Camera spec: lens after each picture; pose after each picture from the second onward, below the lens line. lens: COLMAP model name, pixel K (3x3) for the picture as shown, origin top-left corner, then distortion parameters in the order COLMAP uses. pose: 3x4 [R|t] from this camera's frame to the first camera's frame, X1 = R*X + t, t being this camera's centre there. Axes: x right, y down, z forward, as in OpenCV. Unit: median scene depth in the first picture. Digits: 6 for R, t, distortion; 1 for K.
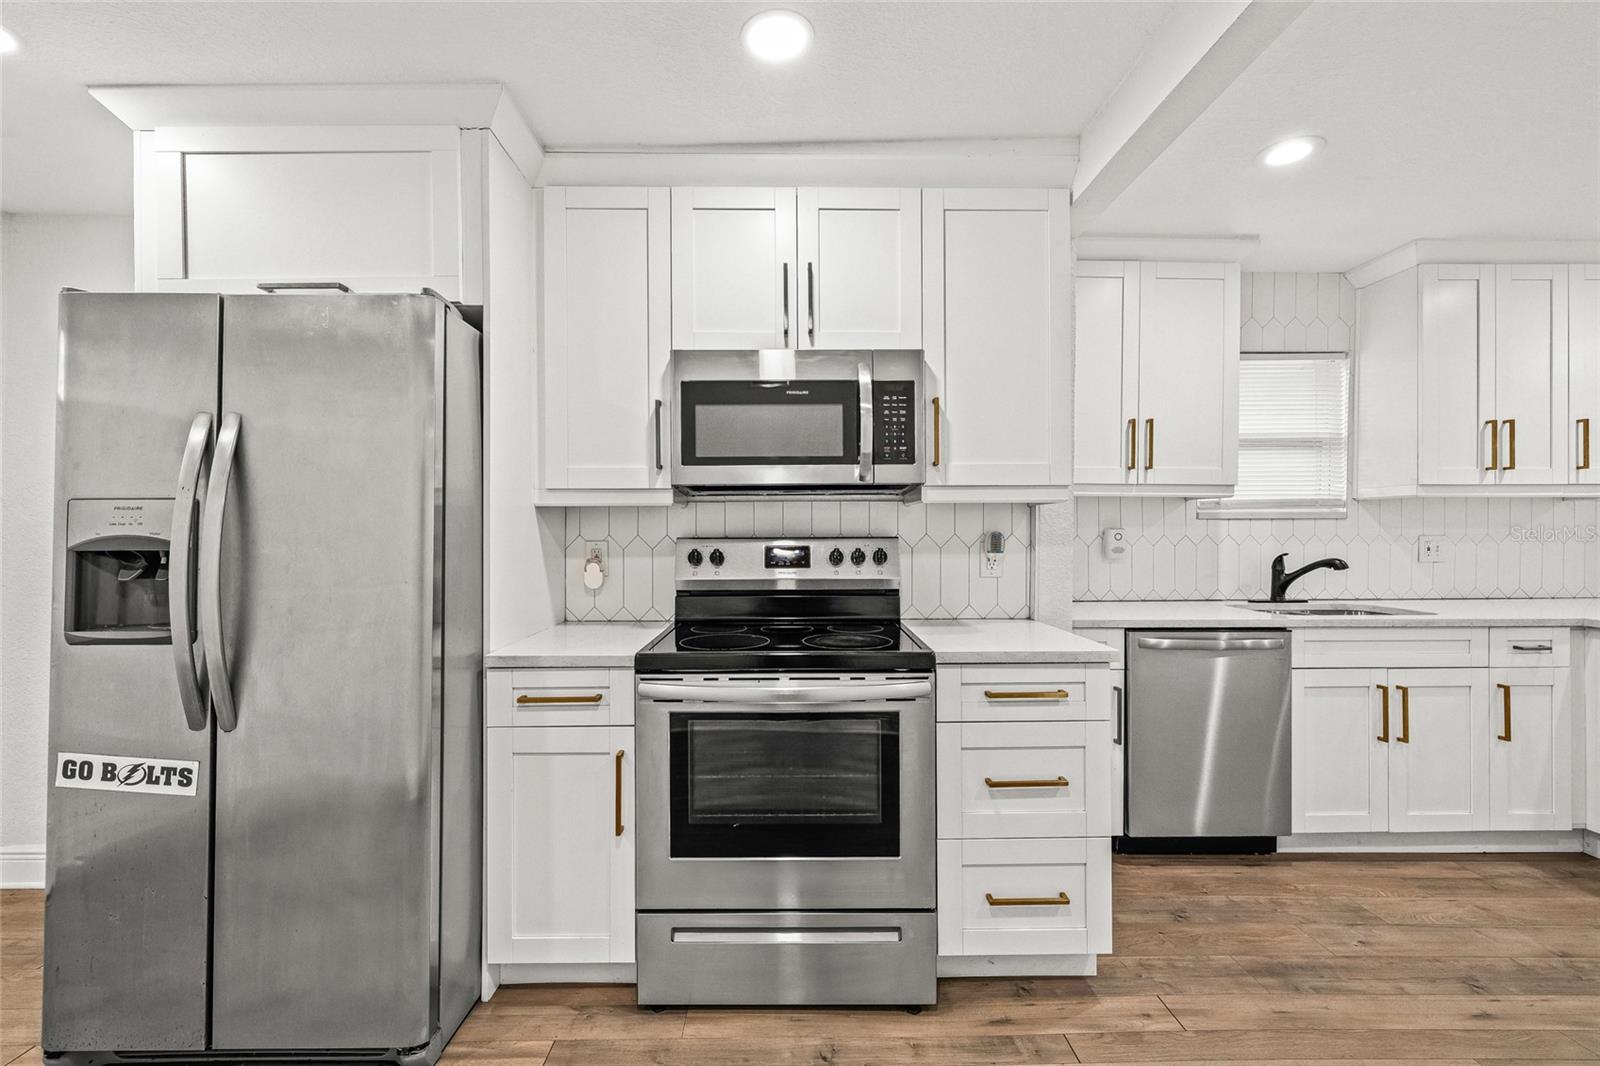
lens RADIAL K [[672.0, 0, 791.8], [0, 672.0, 526.1], [0, 0, 1]] dist [0.000514, -0.000007]
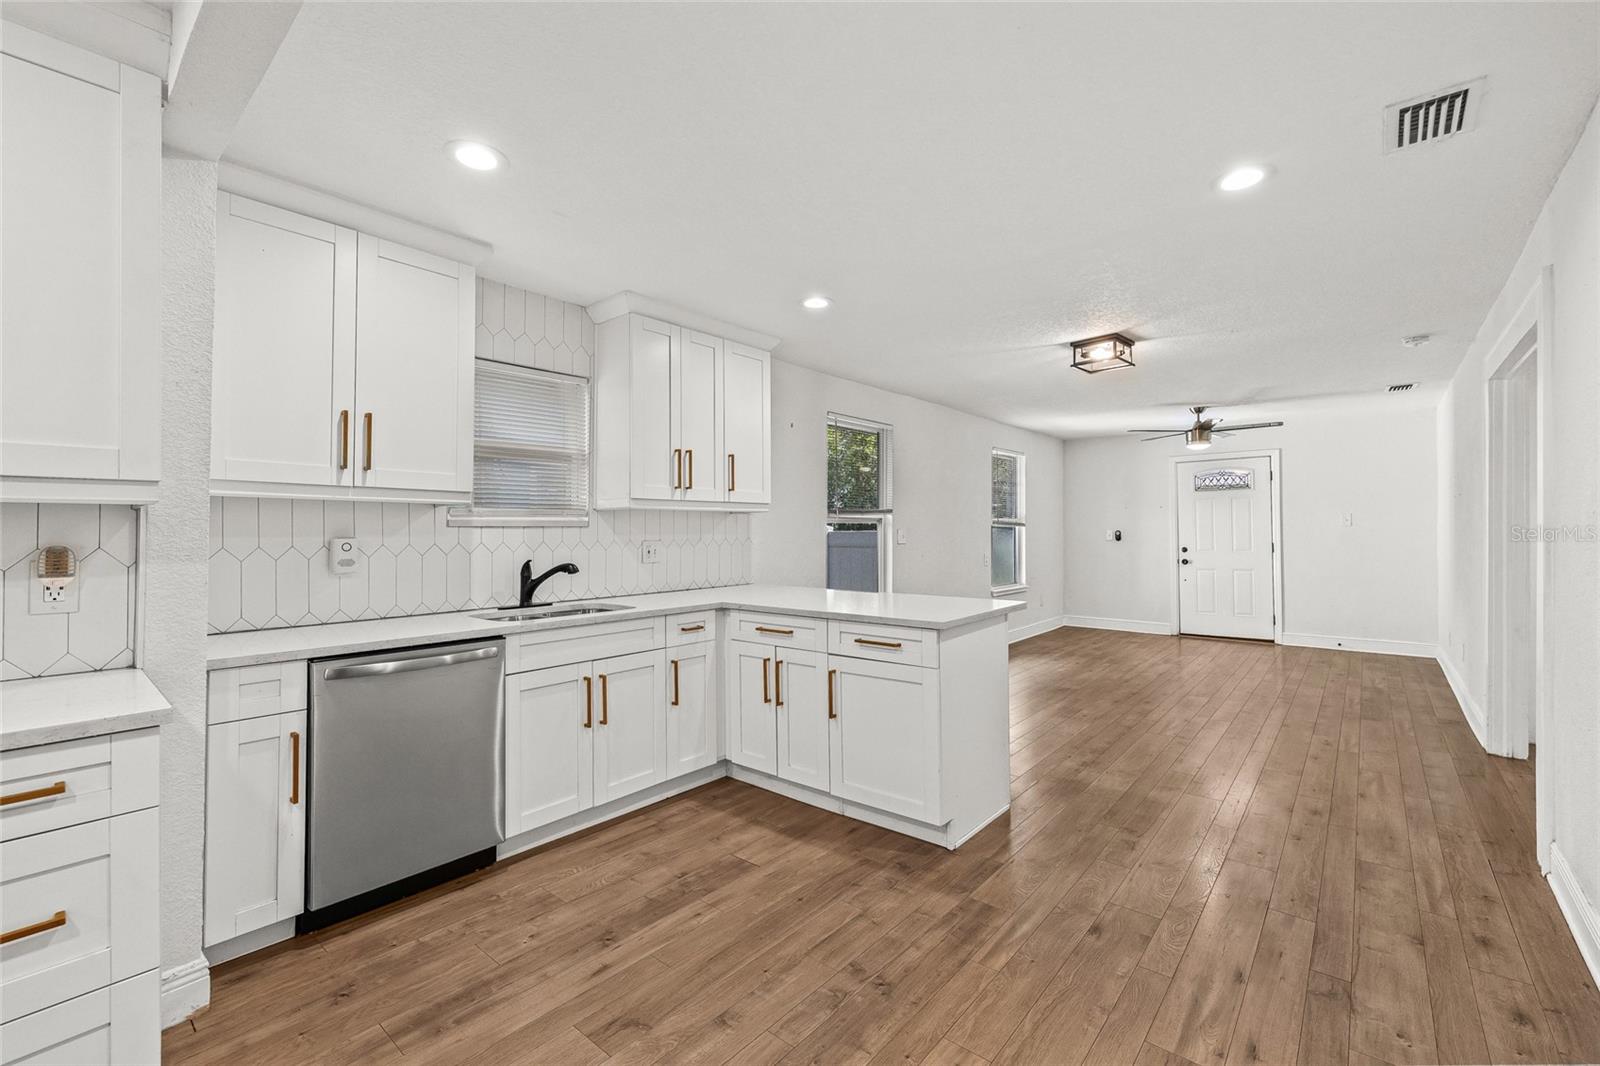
lens RADIAL K [[672.0, 0, 792.4], [0, 672.0, 523.8], [0, 0, 1]] dist [0.000514, -0.000007]
pose [[0.665750, 0.006279, 0.746149, 0.331861], [0.003552, 0.999927, -0.011584, -0.003295], [-0.746167, 0.010363, 0.665679, 0.003749]]
